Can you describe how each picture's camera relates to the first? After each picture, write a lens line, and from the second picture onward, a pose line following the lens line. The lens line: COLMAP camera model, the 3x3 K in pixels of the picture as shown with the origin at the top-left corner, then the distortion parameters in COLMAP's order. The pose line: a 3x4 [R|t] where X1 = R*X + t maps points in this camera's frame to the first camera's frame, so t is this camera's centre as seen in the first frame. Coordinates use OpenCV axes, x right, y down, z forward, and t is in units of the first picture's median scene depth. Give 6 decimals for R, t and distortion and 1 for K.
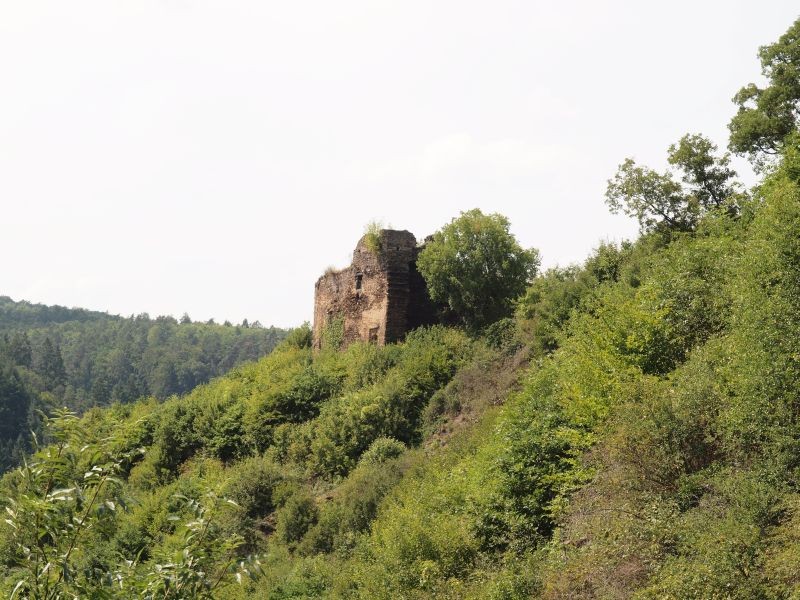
lens RADIAL K [[1988.7, 0, 400.1], [0, 1988.7, 299.6], [0, 0, 1]] dist [0.179034, 0.000000]
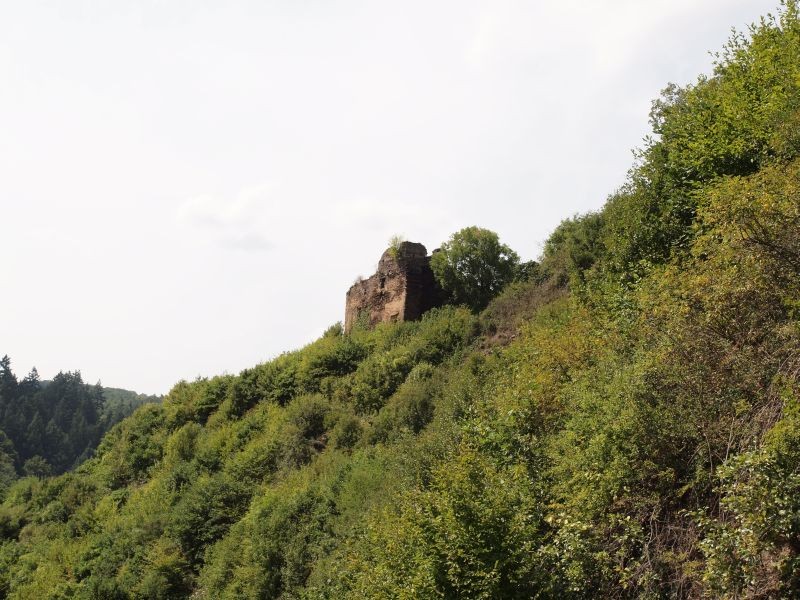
lens RADIAL K [[1122.5, 0, 399.7], [0, 1122.5, 300.4], [0, 0, 1]] dist [0.045576, 0.000000]
pose [[0.999068, 0.024204, 0.035729, -0.038462], [-0.020971, 0.995878, -0.088247, 0.074151], [-0.037718, 0.087415, 0.995458, 0.261354]]
